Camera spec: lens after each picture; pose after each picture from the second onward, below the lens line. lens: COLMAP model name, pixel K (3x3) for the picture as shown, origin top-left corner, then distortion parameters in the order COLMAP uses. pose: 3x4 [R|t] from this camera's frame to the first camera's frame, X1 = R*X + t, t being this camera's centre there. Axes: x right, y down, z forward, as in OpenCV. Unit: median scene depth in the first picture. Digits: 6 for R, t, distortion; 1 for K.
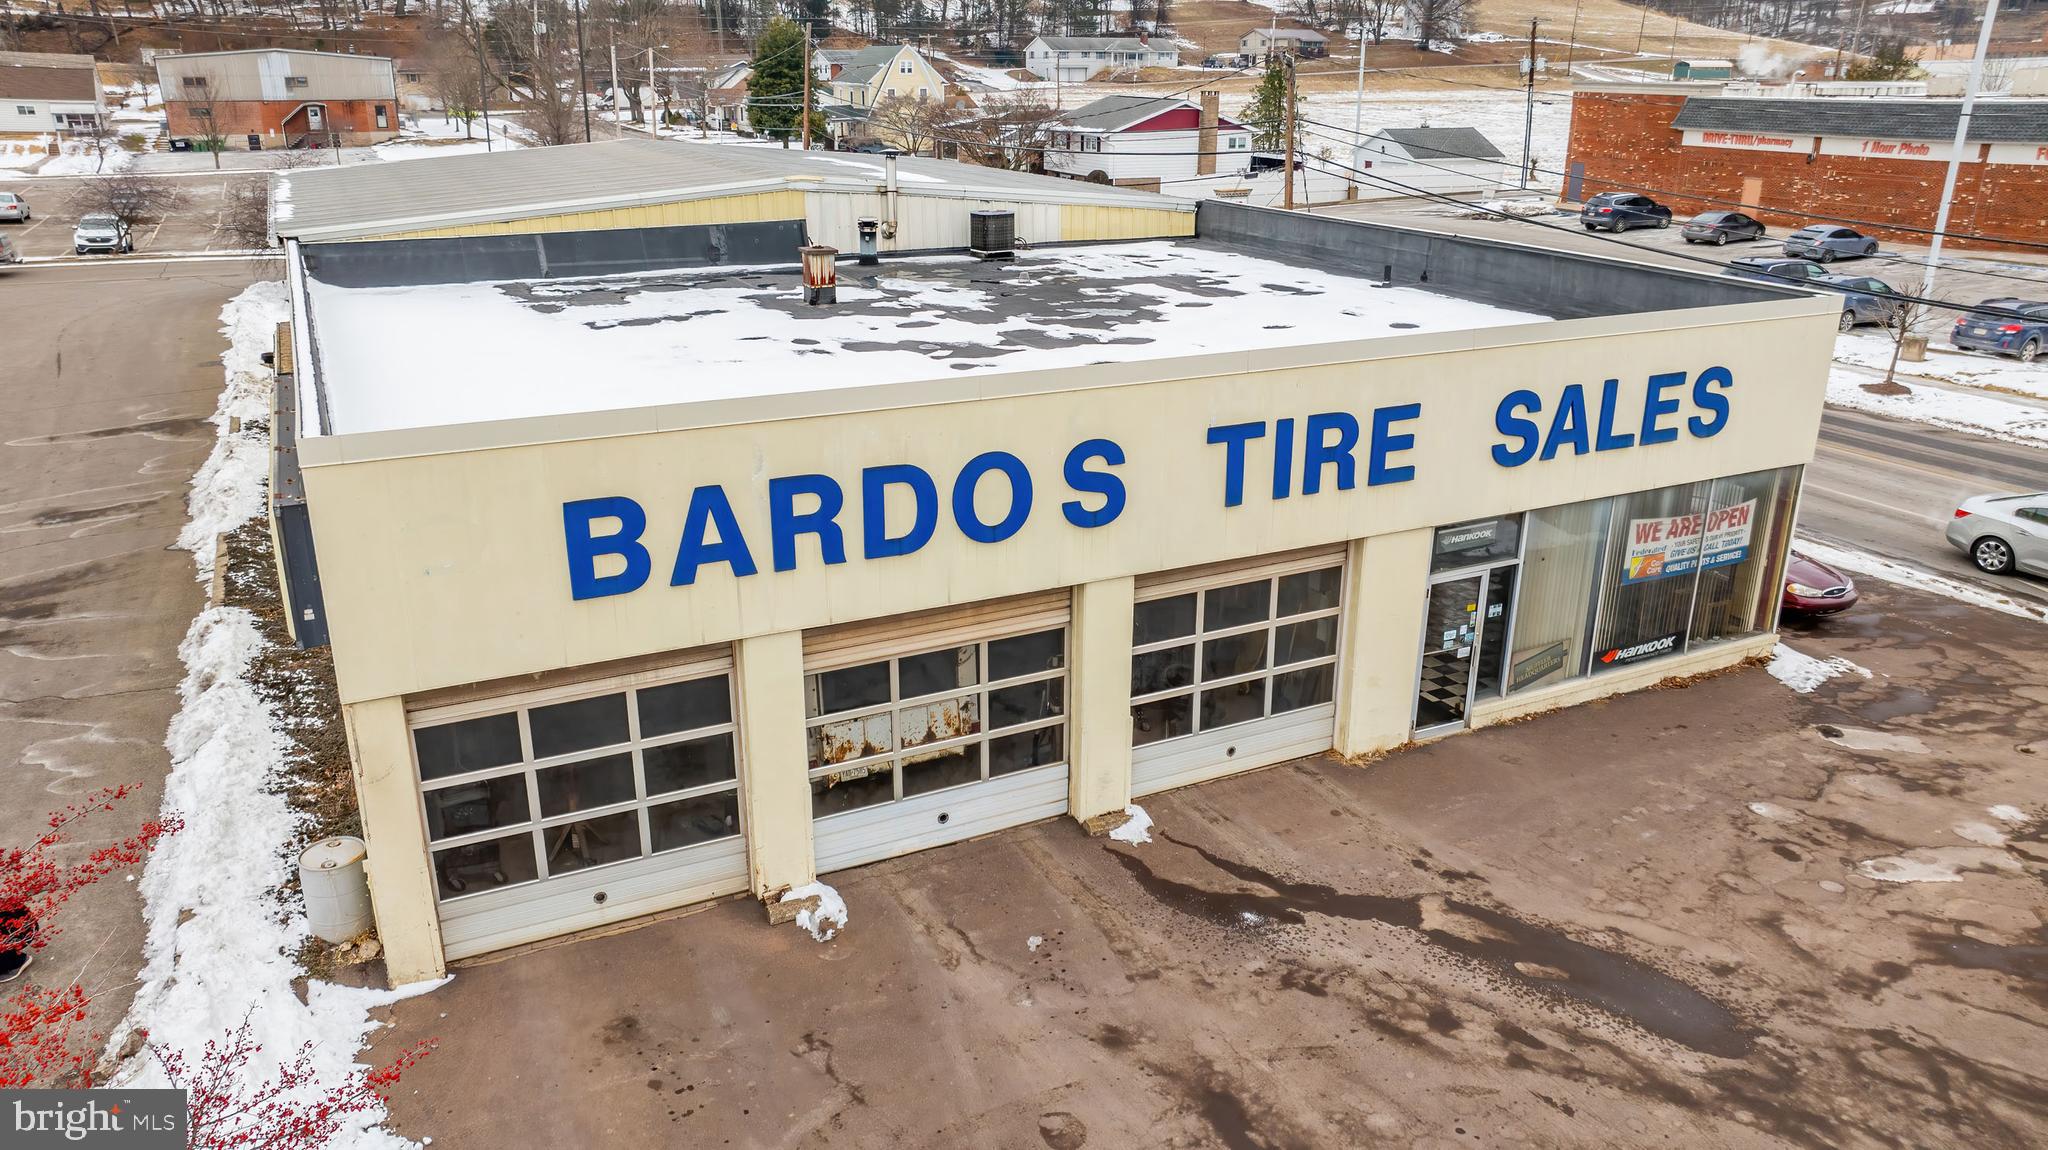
lens RADIAL K [[1439.9, 0, 1022.8], [0, 1439.9, 573.5], [0, 0, 1]] dist [-0.025549, 0.011441]
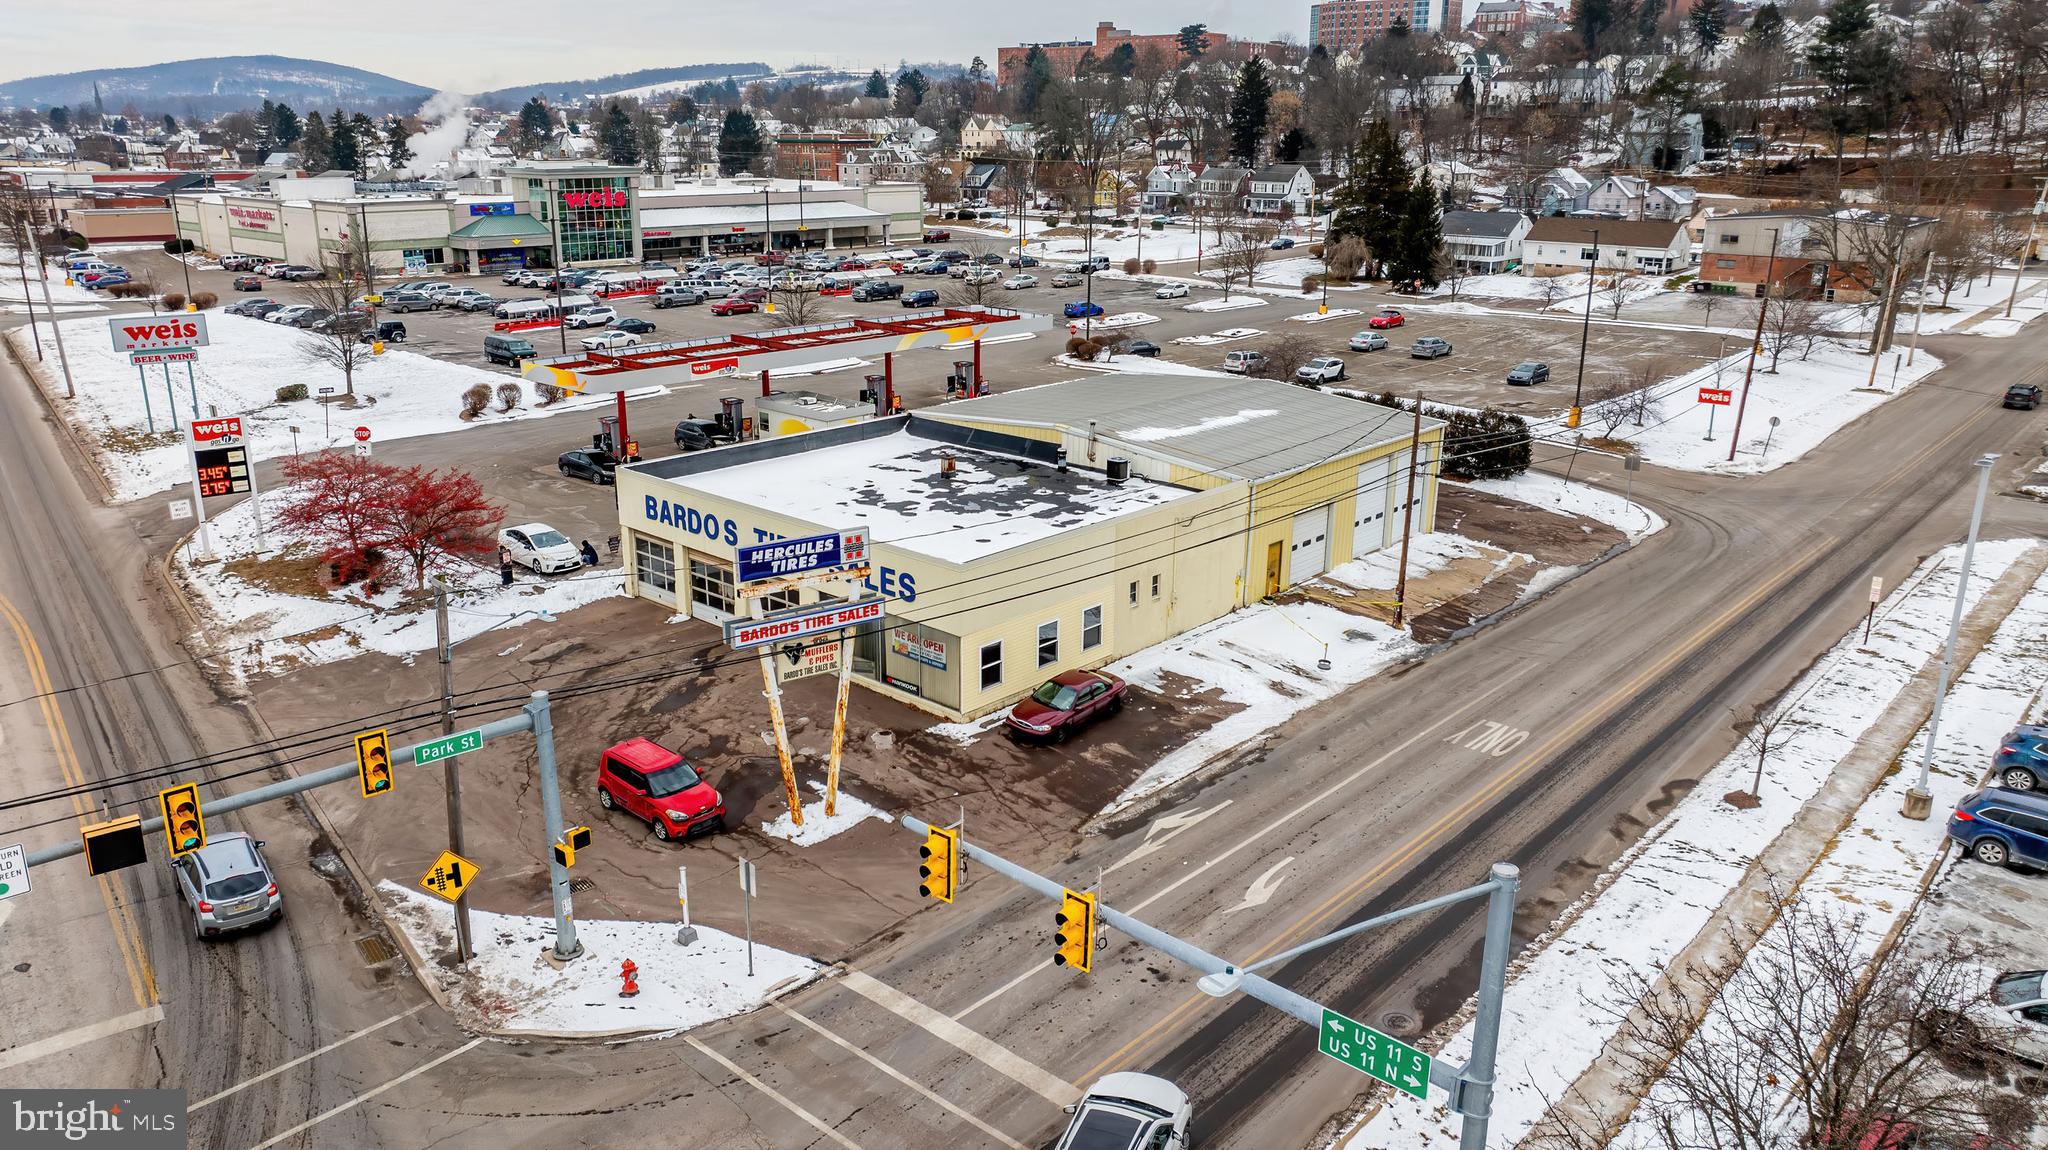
lens RADIAL K [[1431.1, 0, 1022.5], [0, 1431.1, 576.5], [0, 0, 1]] dist [-0.017066, -0.007158]
pose [[0.365109, 0.275919, -0.889137, 2.899680], [-0.317143, 0.934807, 0.159863, -0.629123], [0.875280, 0.223616, 0.428812, 0.136971]]
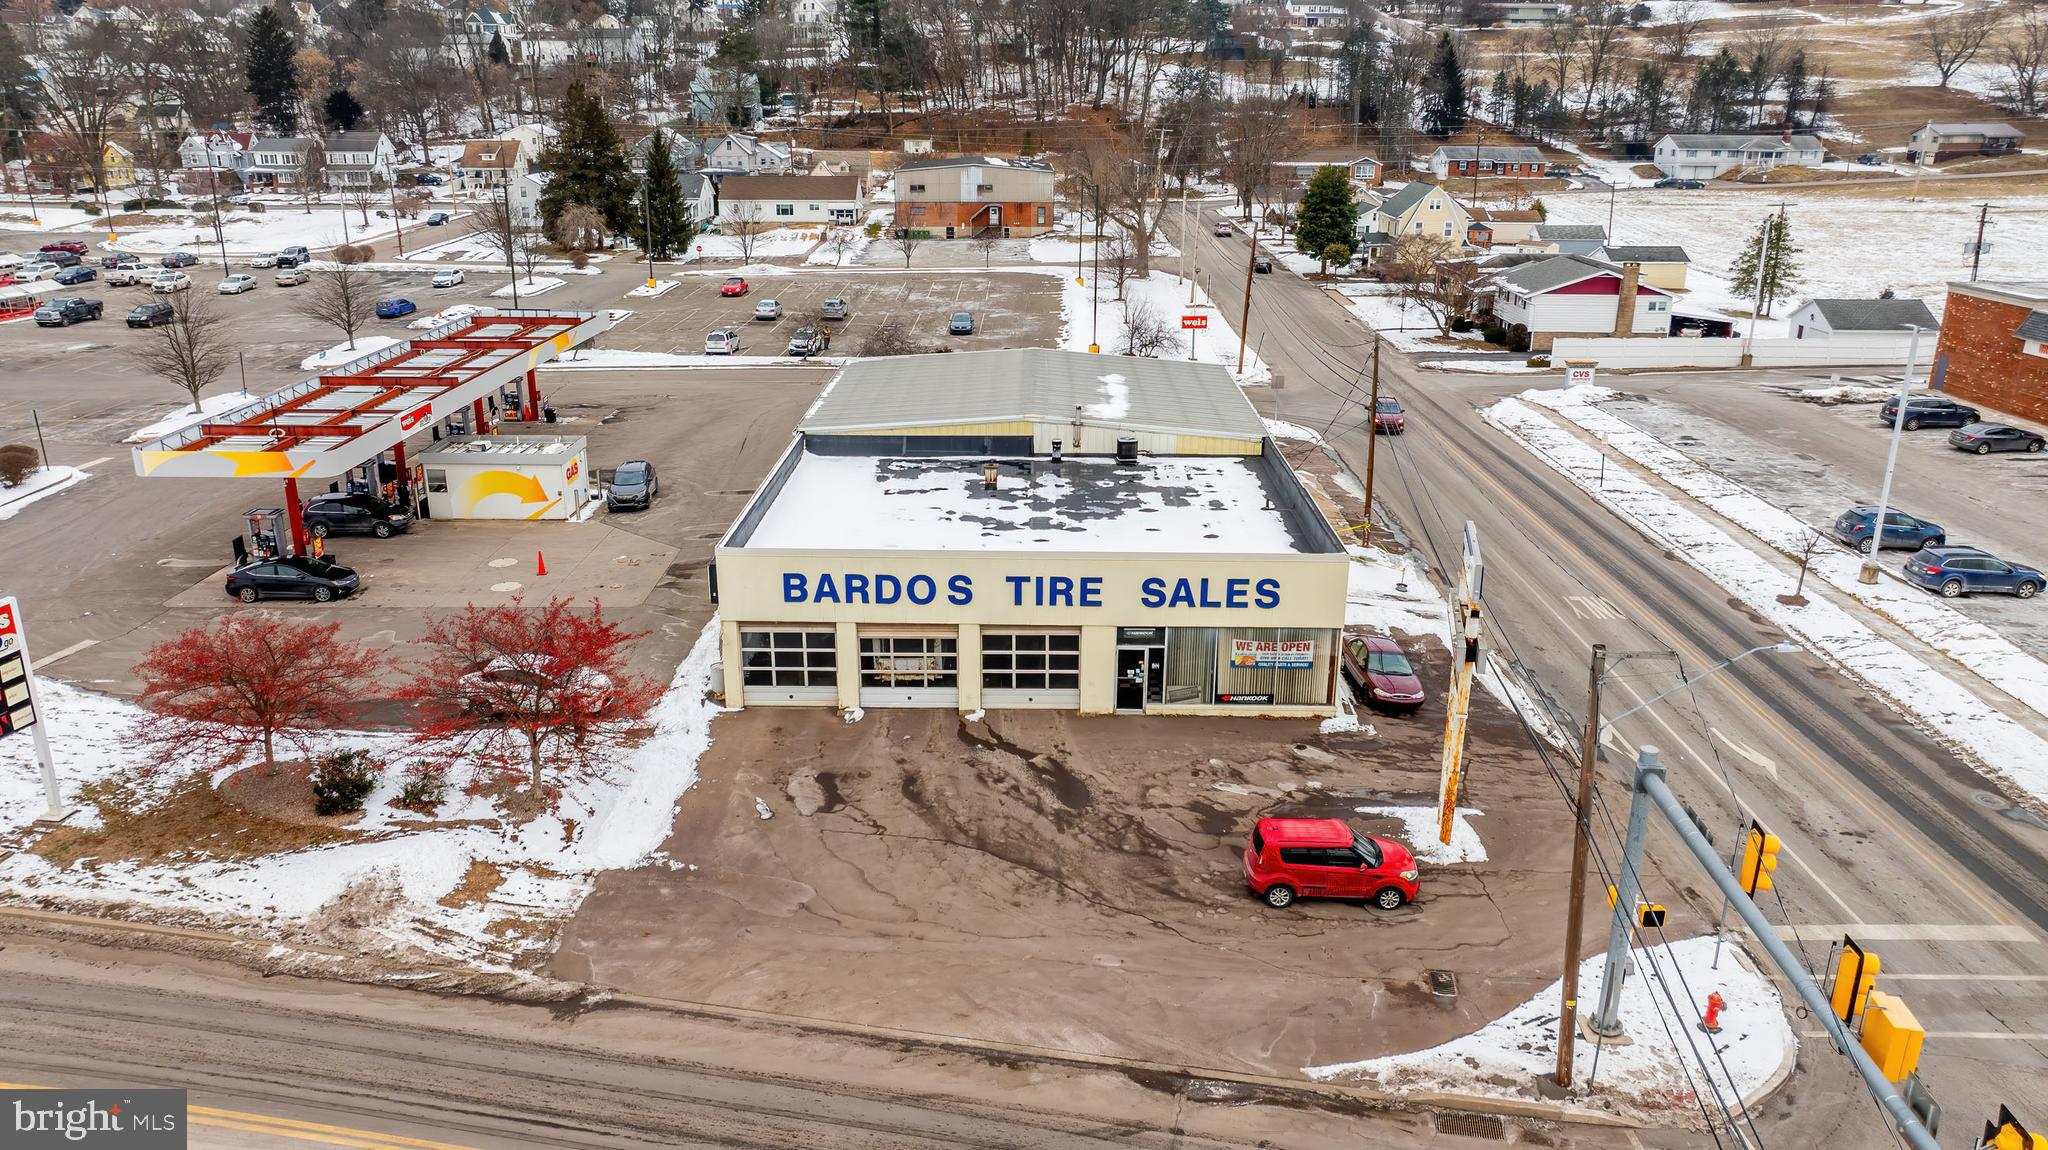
lens RADIAL K [[1432.6, 0, 1022.2], [0, 1432.6, 575.9], [0, 0, 1]] dist [-0.019409, 0.001811]
pose [[0.890620, 0.144894, -0.431047, 1.194619], [-0.153356, 0.988053, 0.015266, -0.131247], [0.428110, 0.052507, 0.902200, -1.323527]]
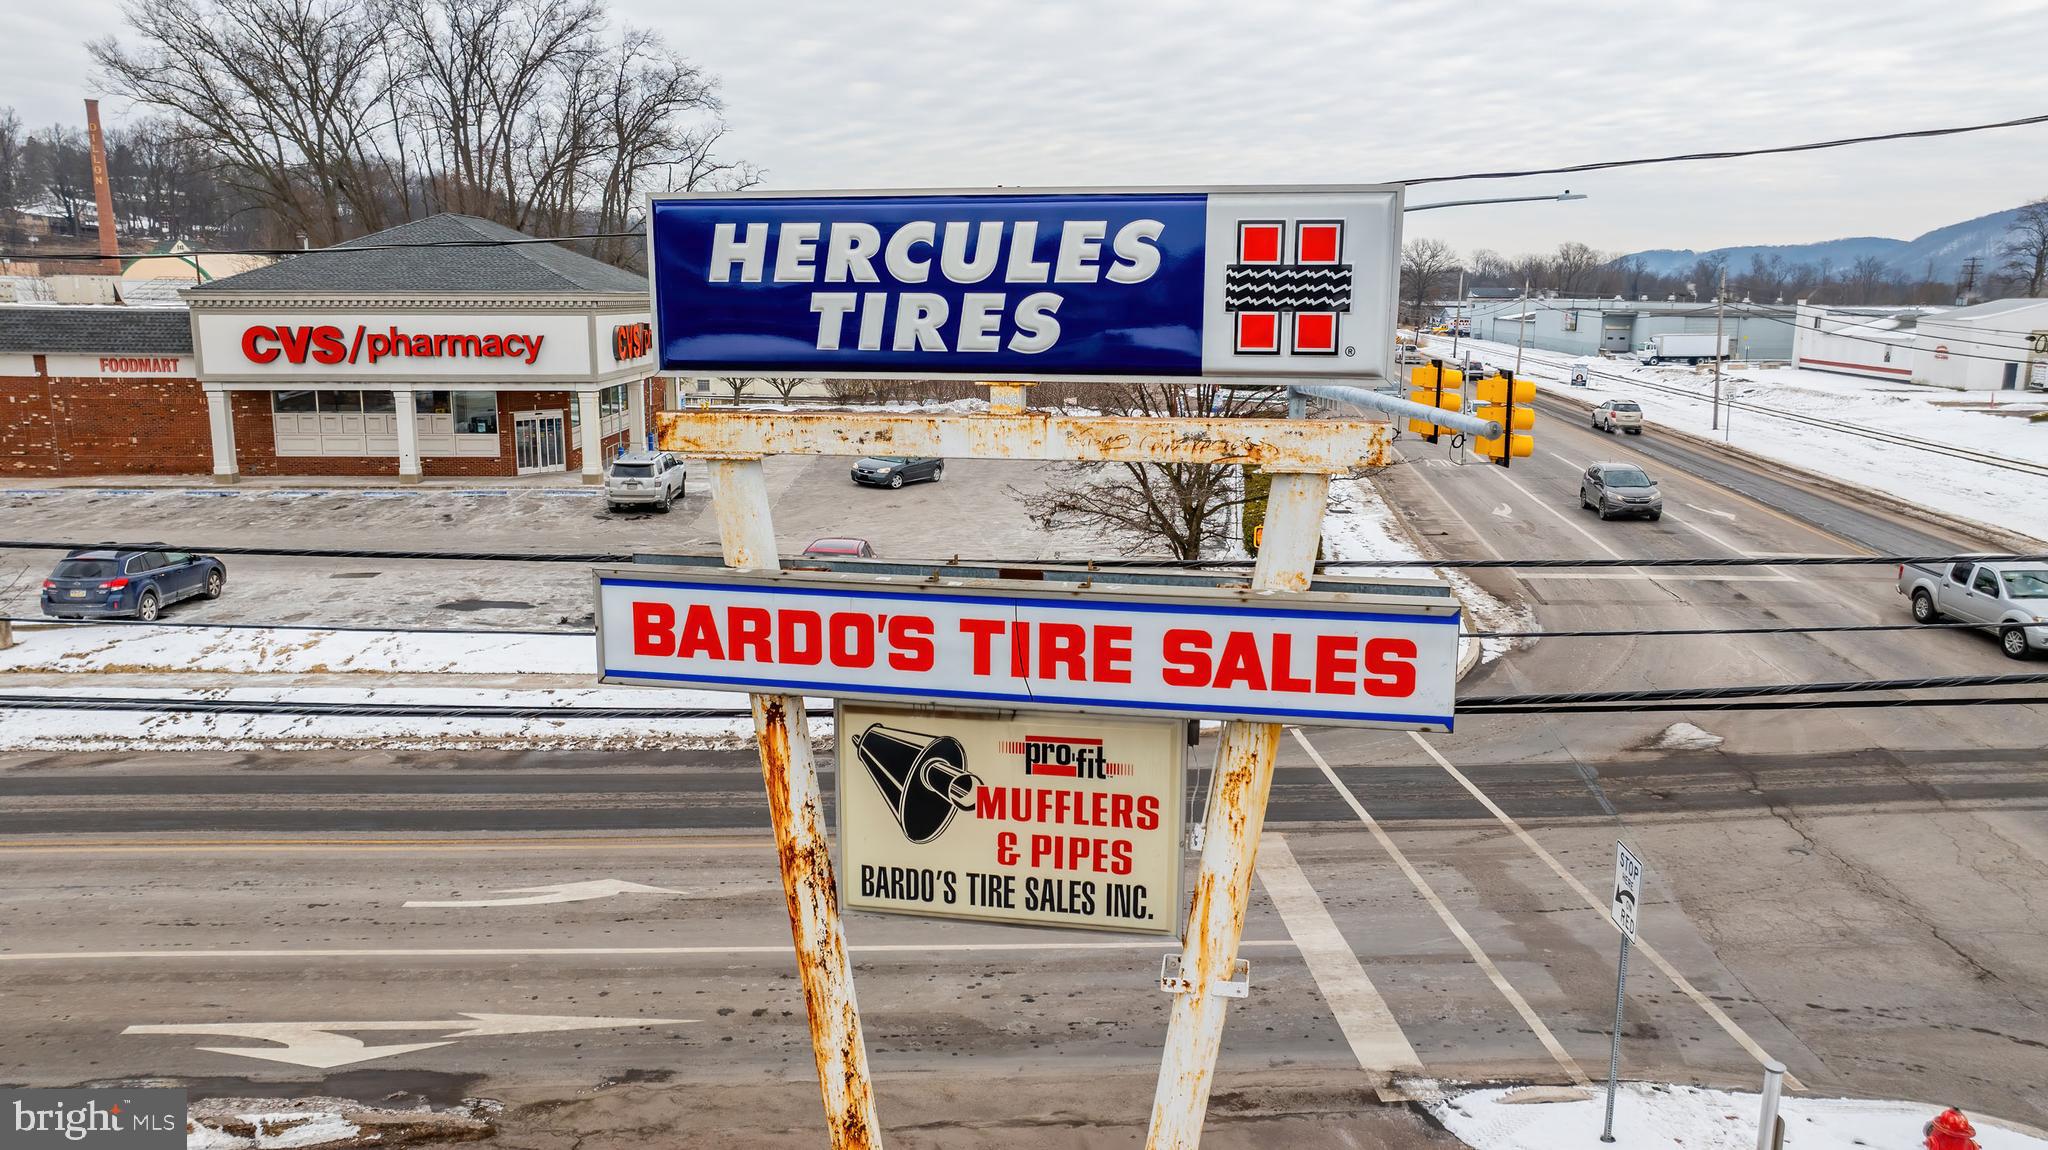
lens RADIAL K [[1438.6, 0, 1016.9], [0, 1438.6, 563.4], [0, 0, 1]] dist [-0.013355, -0.000729]
pose [[0.416639, -0.167337, 0.893538, 0.509635], [0.300339, 0.953058, 0.038442, -0.159437], [-0.858026, 0.252348, 0.447339, 0.589455]]
